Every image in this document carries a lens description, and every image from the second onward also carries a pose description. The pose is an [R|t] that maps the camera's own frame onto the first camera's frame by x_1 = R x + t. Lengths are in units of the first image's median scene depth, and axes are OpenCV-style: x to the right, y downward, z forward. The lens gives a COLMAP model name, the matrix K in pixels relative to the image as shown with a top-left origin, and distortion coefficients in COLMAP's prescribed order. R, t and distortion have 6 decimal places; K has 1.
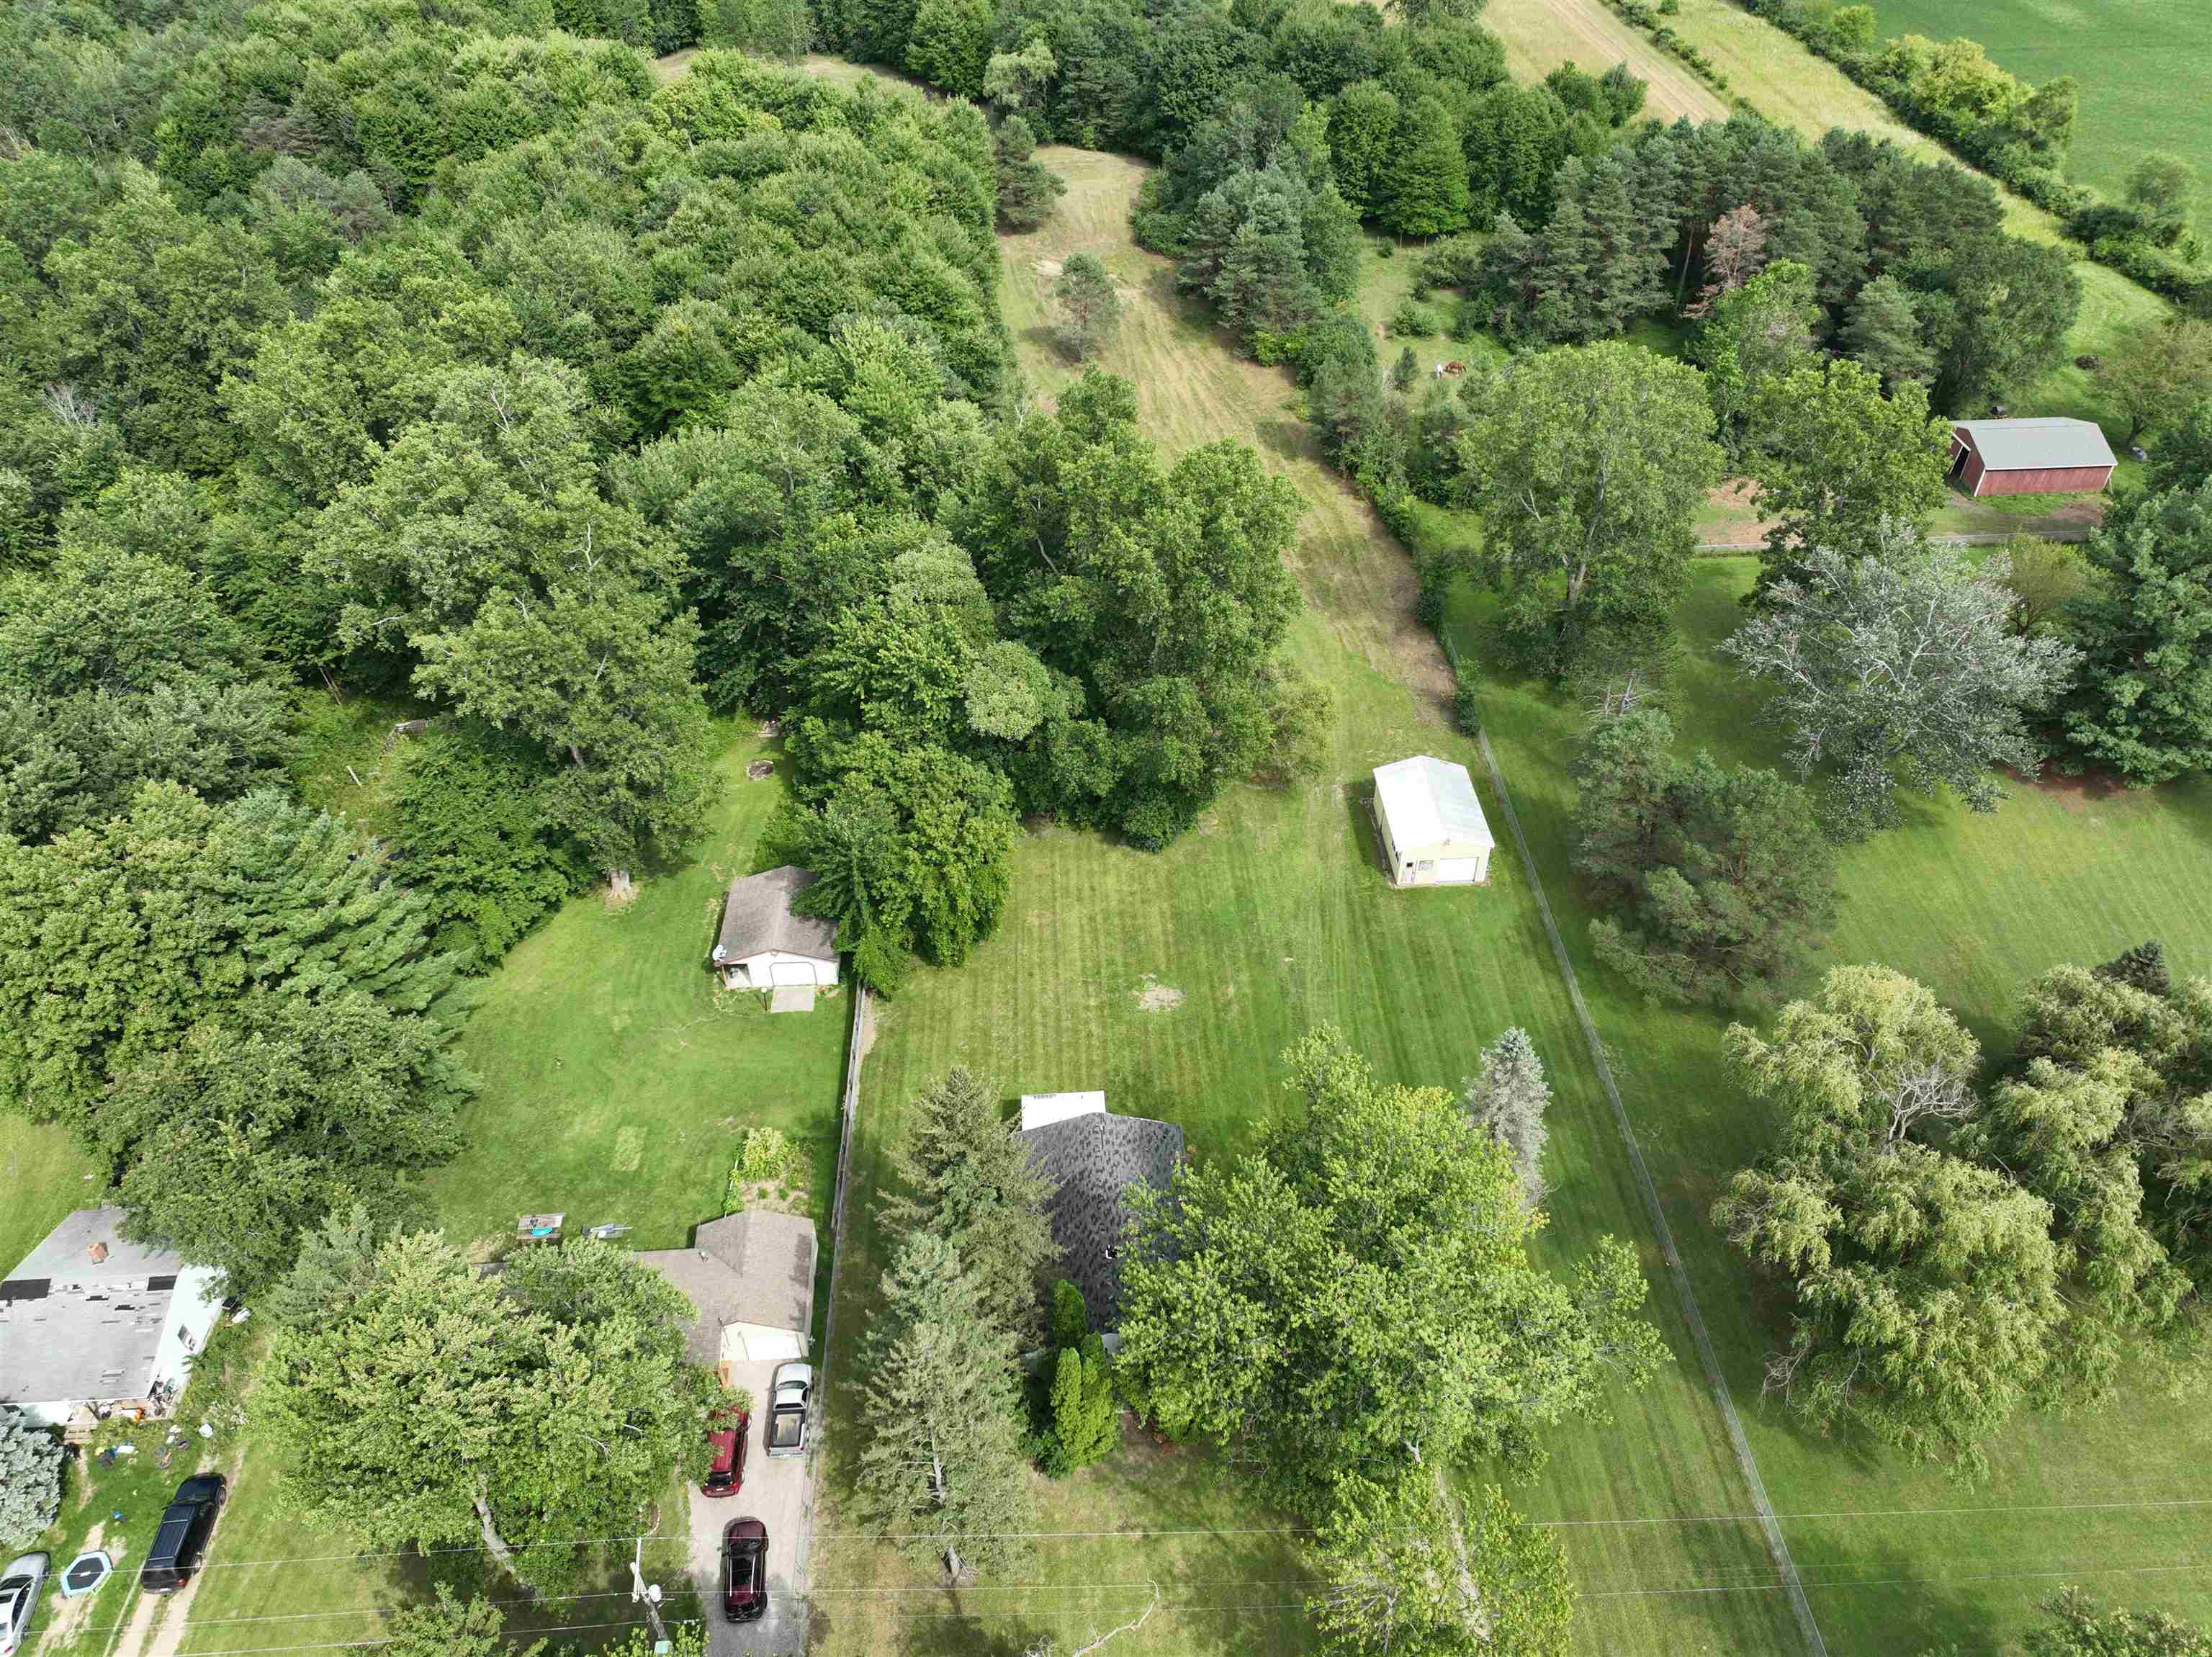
lens RADIAL K [[1564.5, 0, 1100.1], [0, 1564.5, 837.2], [0, 0, 1]] dist [-0.002757, 0.024535]
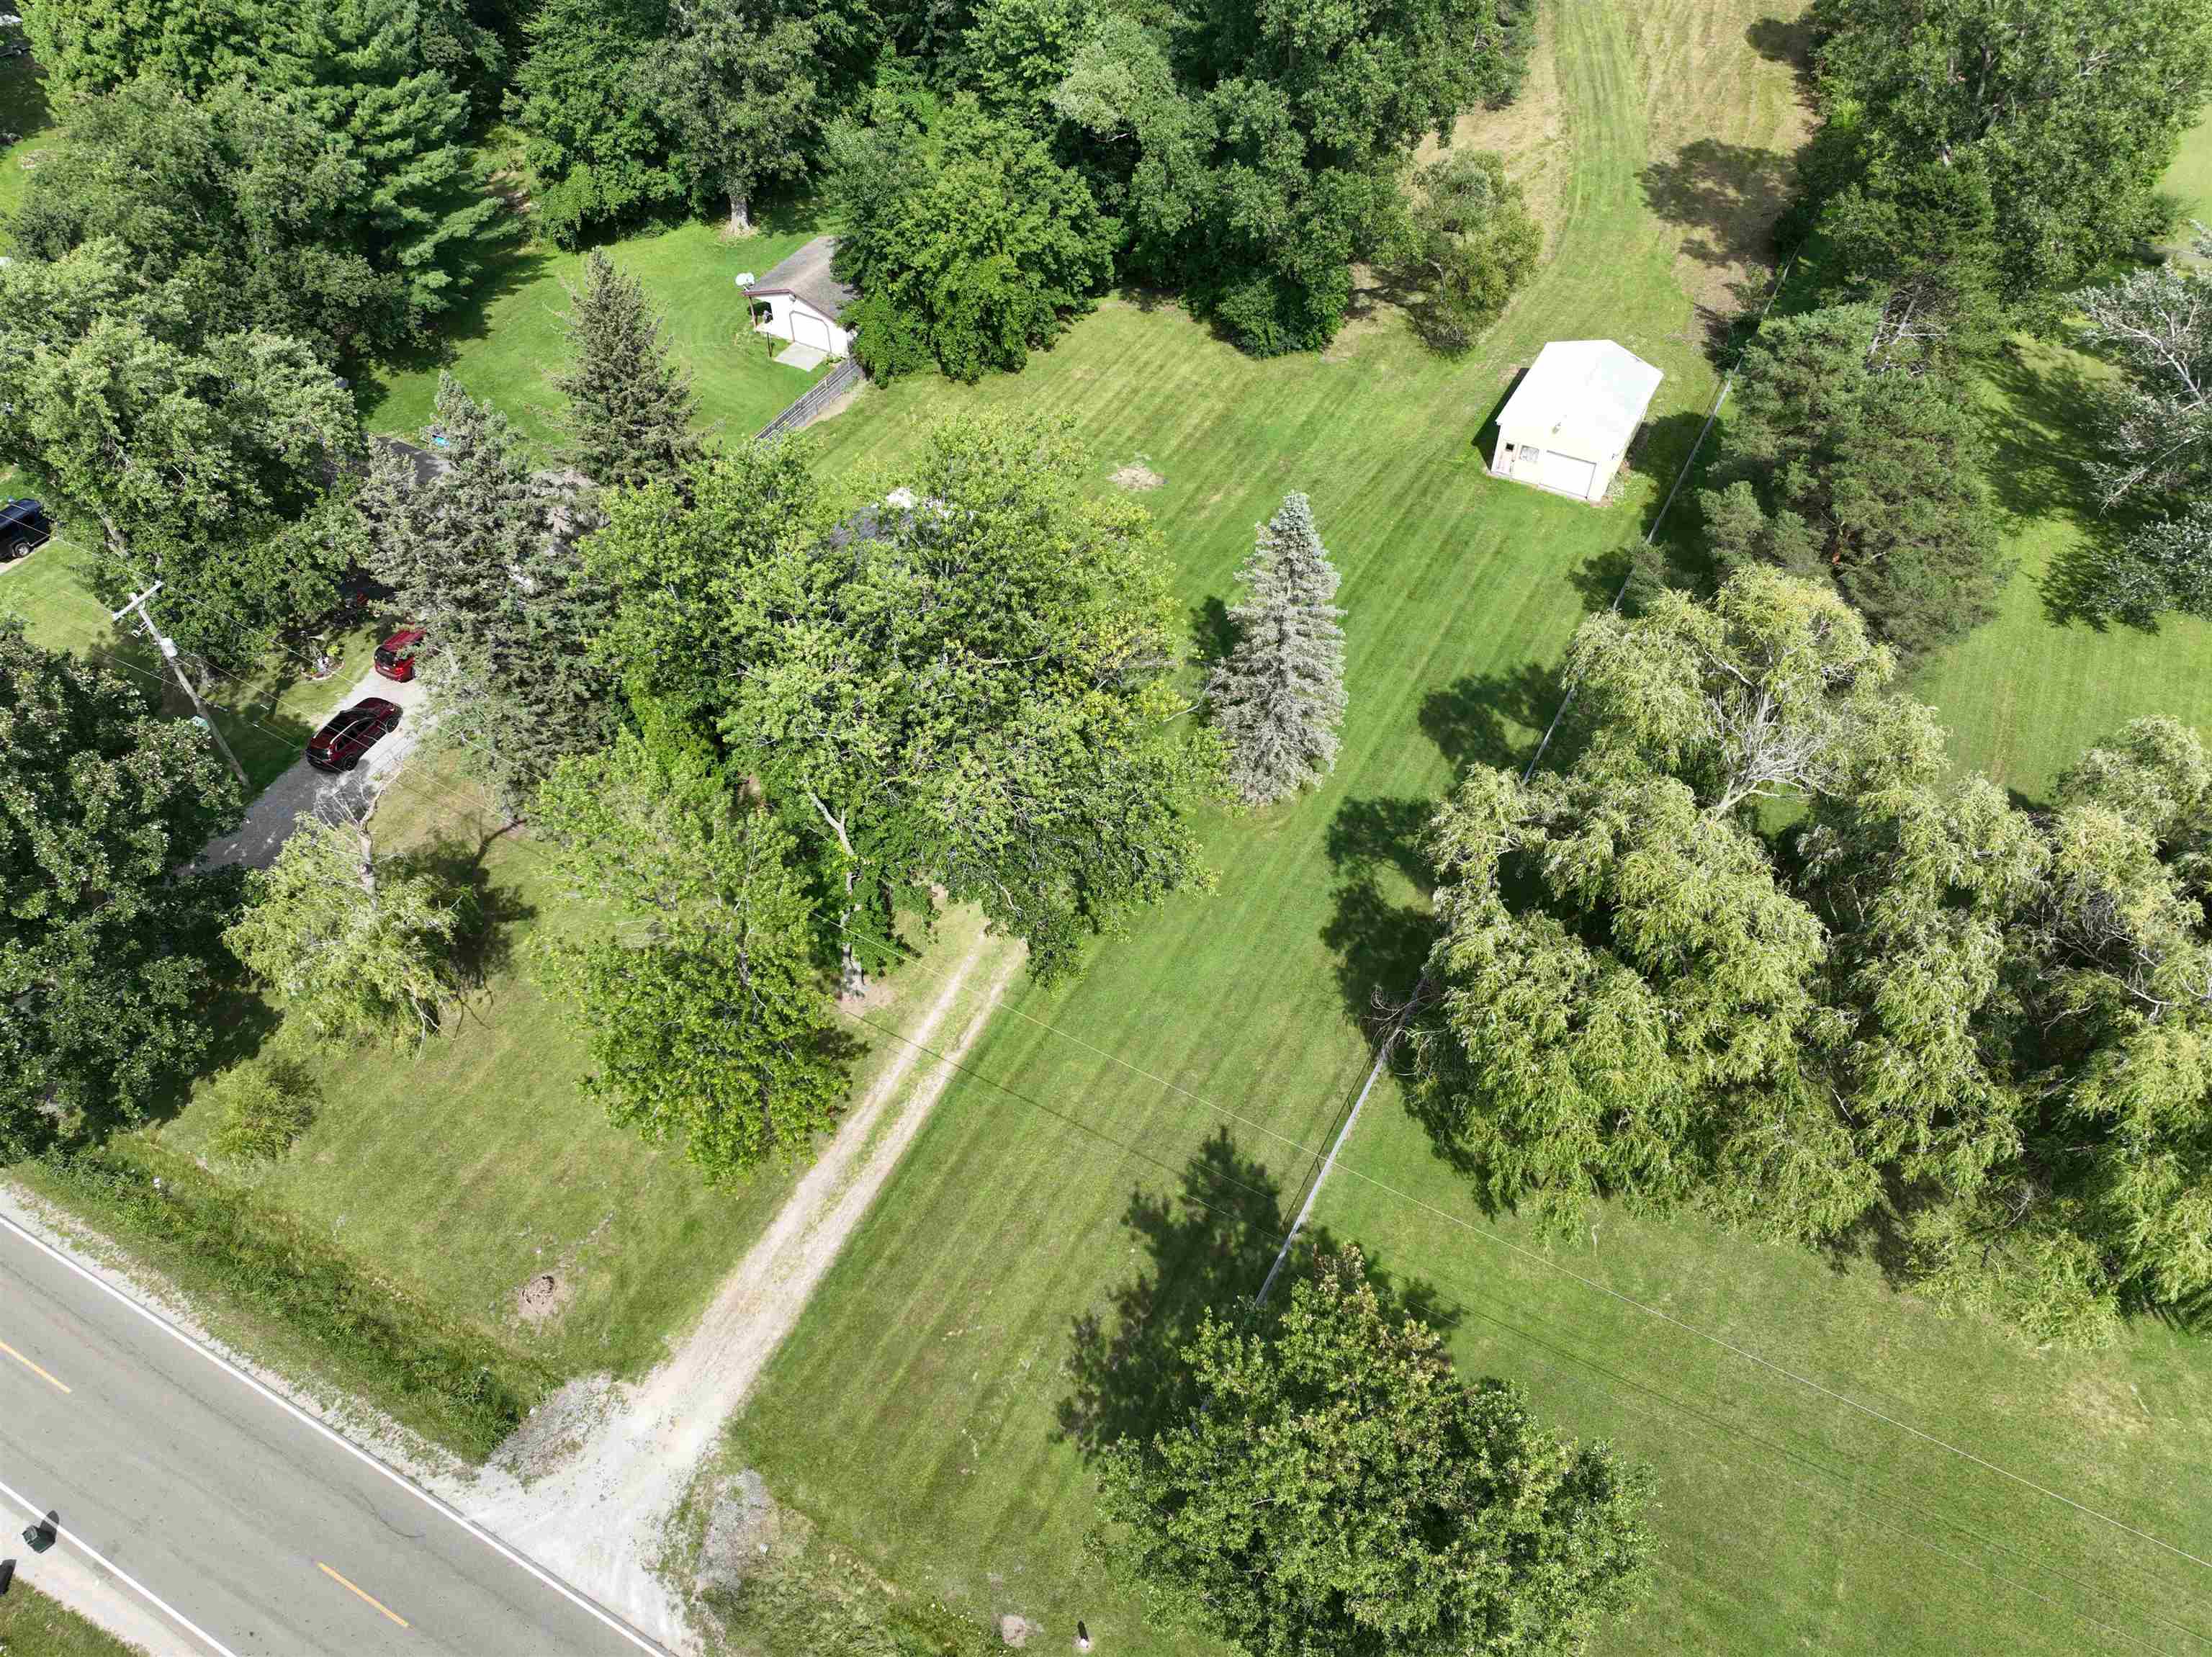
lens RADIAL K [[1564.5, 0, 1103.9], [0, 1564.5, 825.4], [0, 0, 1]] dist [-0.002757, 0.024535]
pose [[0.855465, 0.389294, -0.341511, 0.351189], [-0.343114, 0.920026, 0.189274, 0.109535], [0.387882, -0.044740, 0.920622, 0.172899]]
